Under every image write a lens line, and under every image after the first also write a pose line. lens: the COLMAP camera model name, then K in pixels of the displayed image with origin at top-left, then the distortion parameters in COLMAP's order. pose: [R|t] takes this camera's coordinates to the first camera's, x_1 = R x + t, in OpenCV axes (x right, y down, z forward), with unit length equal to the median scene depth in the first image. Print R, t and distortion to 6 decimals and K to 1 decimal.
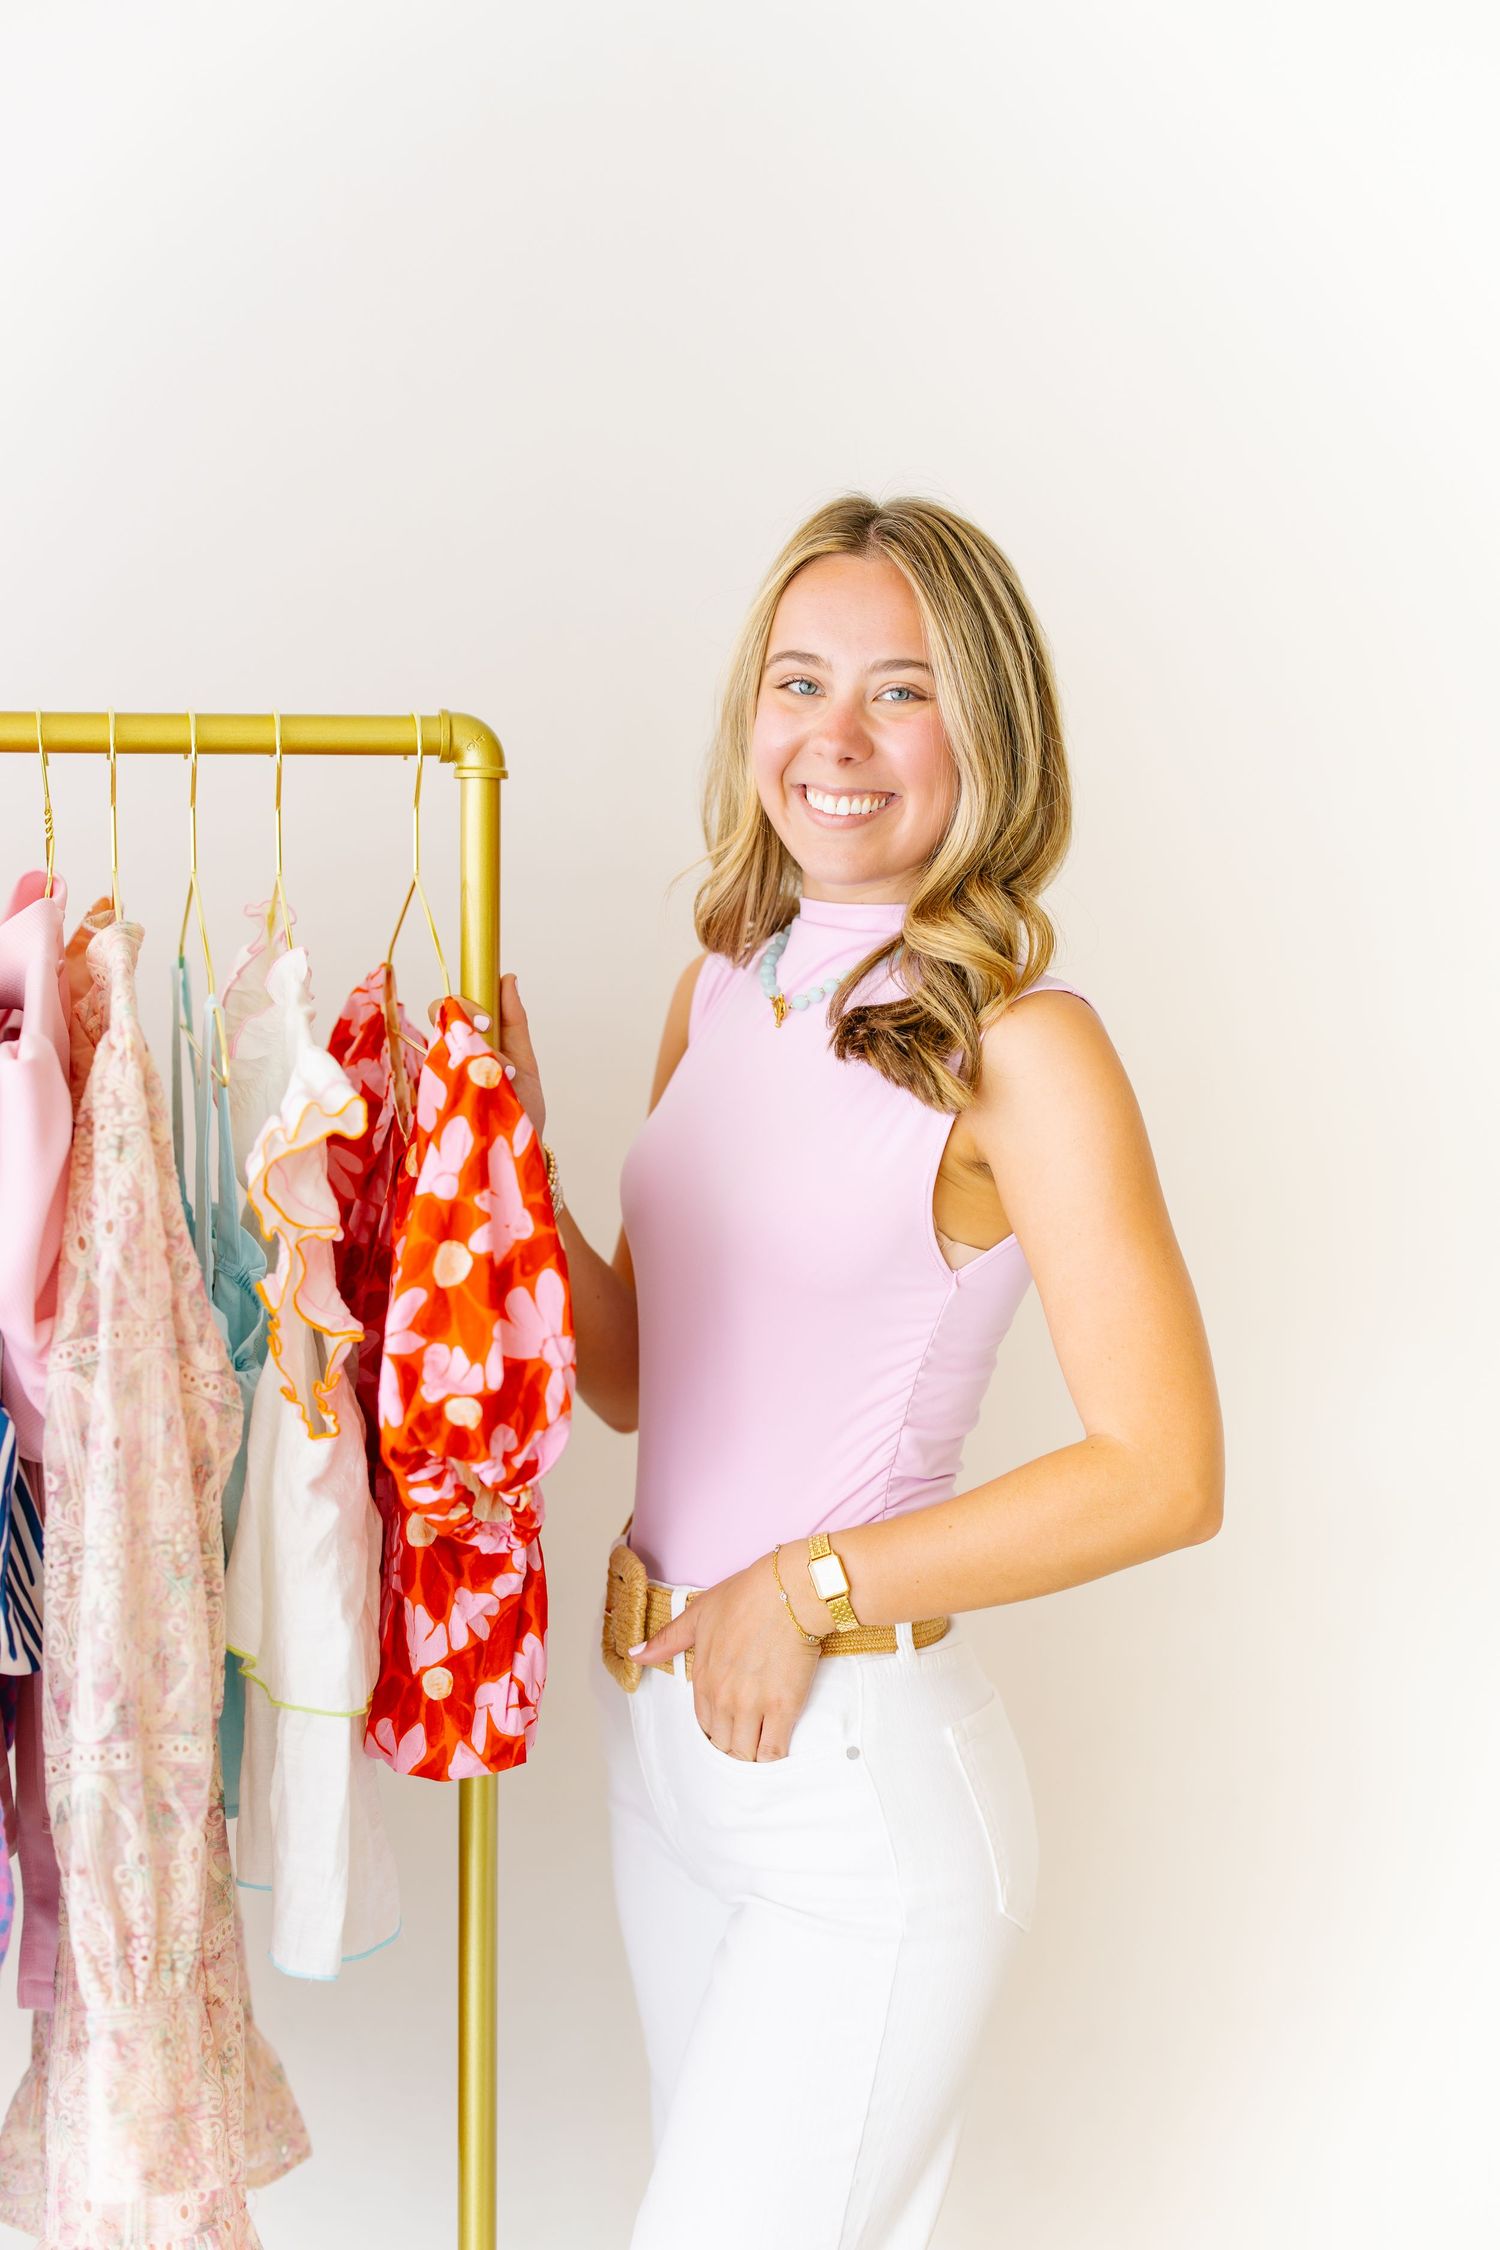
lens RADIAL K [[3331.8, 0, 761.4], [0, 3331.8, 1130.5], [0, 0, 1]] dist [-0.193185, 0.000000]
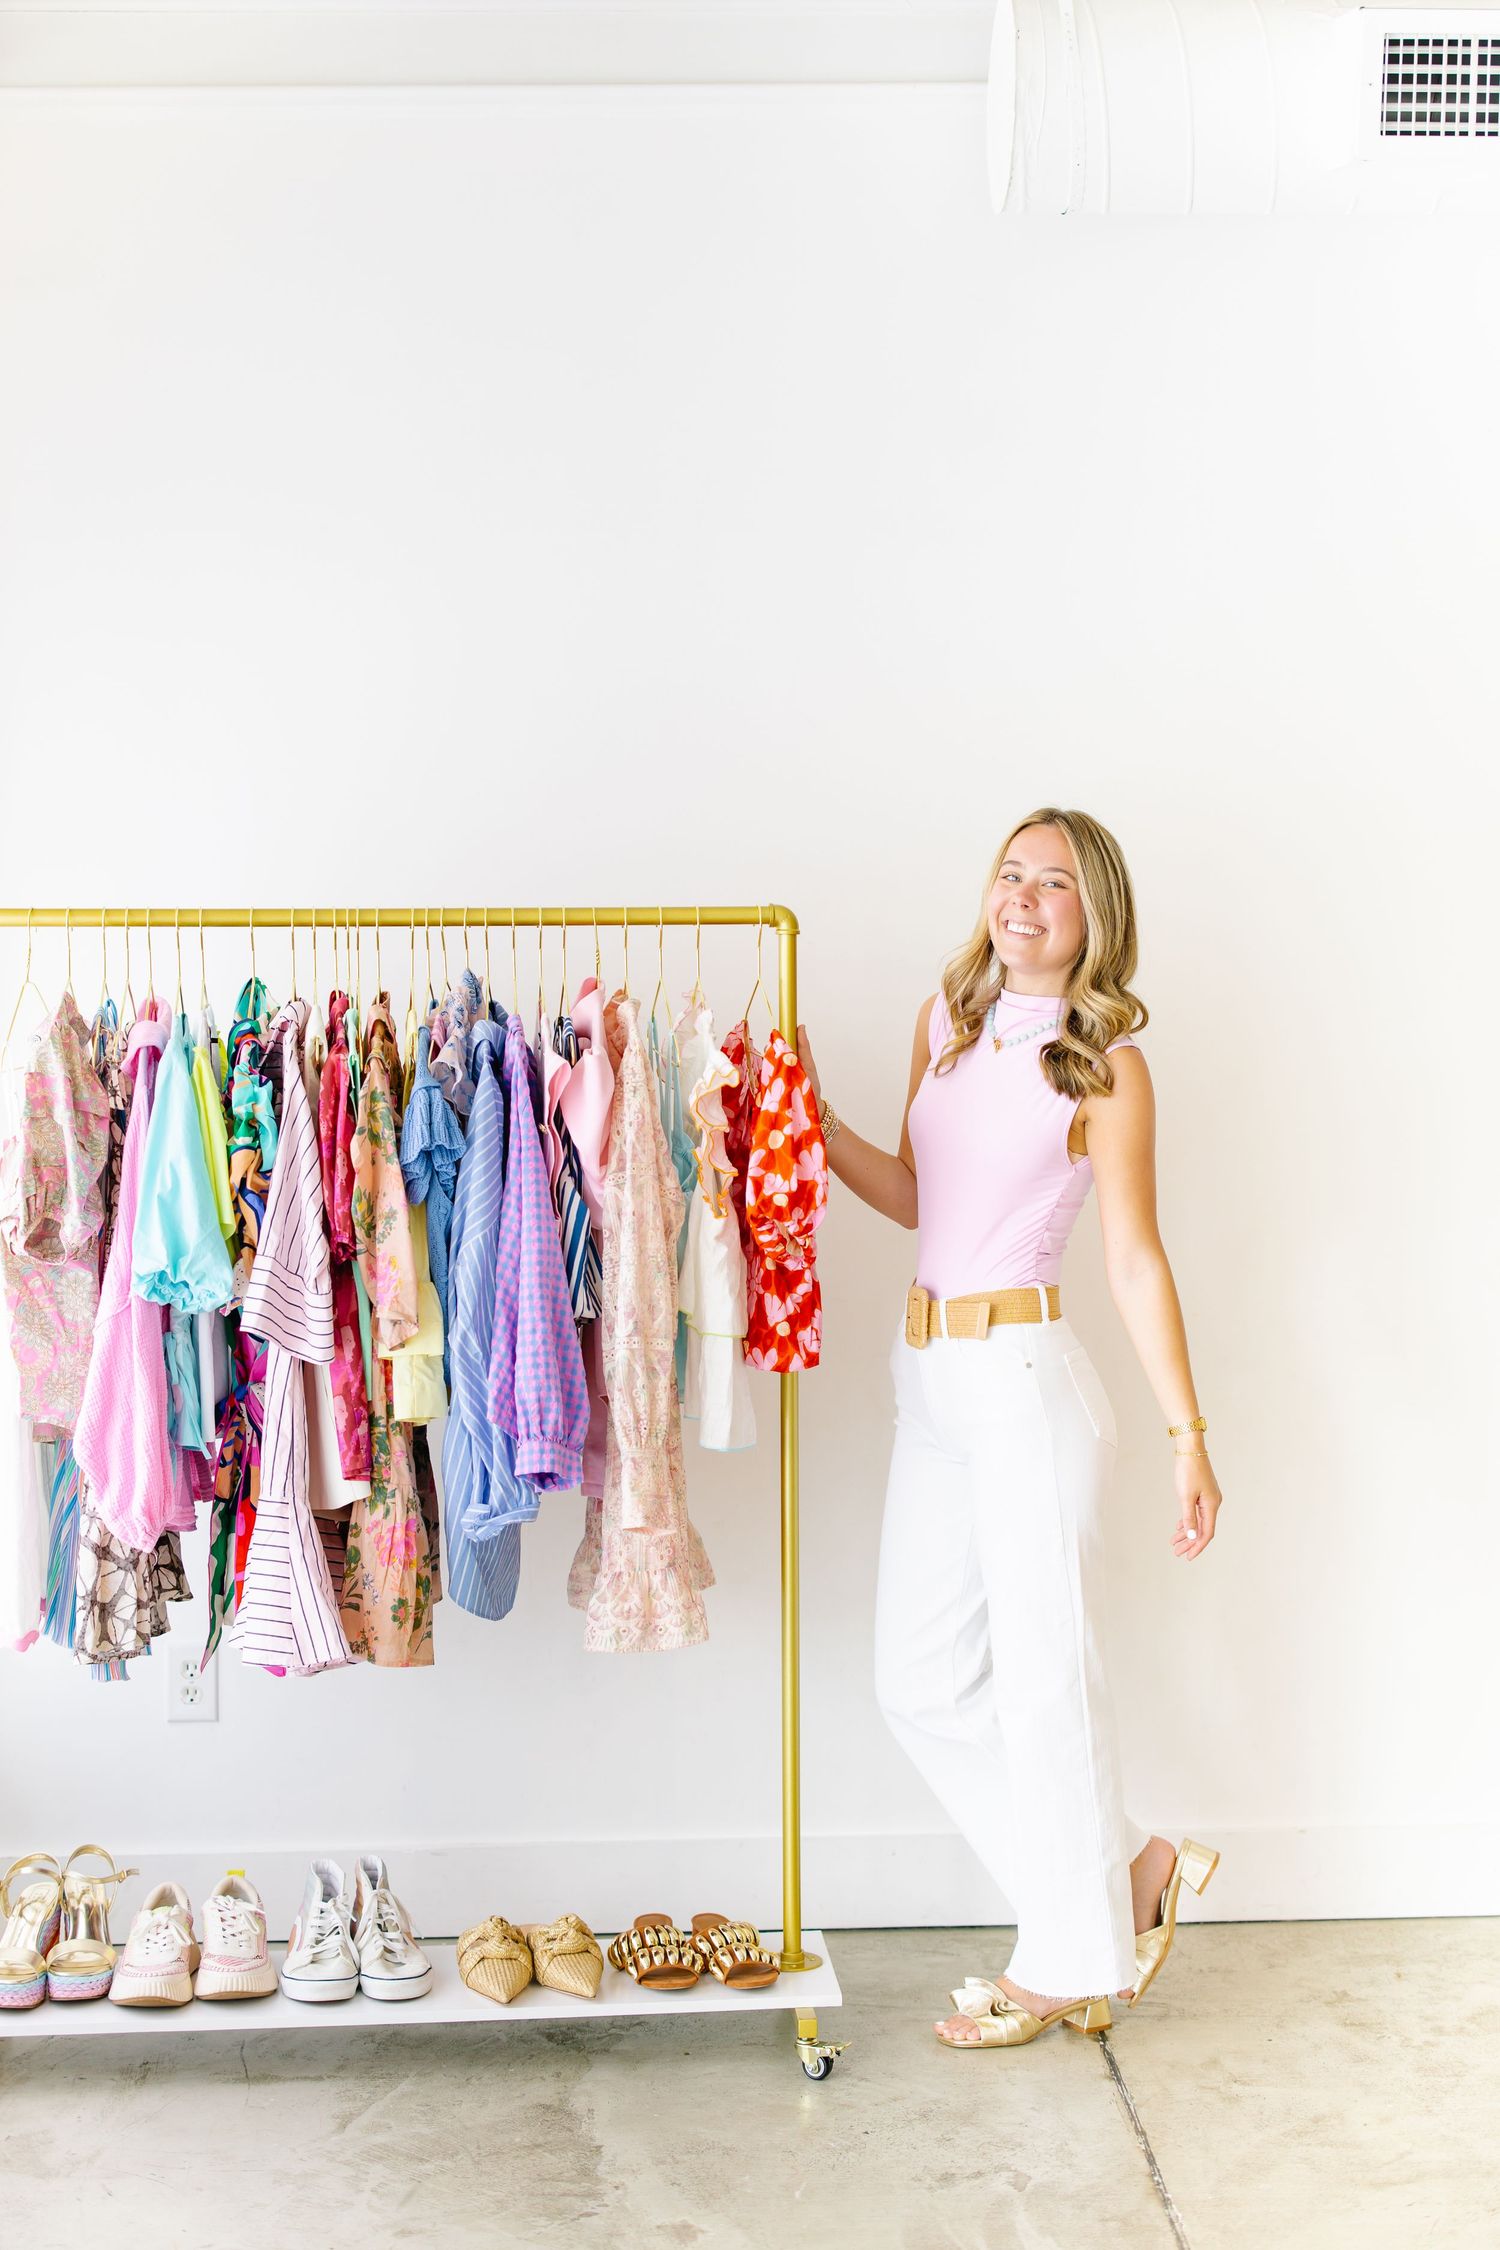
lens RADIAL K [[3331.8, 0, 743.7], [0, 3331.8, 1122.9], [0, 0, 1]] dist [-0.193185, 0.000000]
pose [[0.994388, -0.009989, -0.105325, 0.130254], [0.003956, 0.998347, -0.057333, 0.160821], [0.105723, 0.056595, 0.992784, -1.318974]]
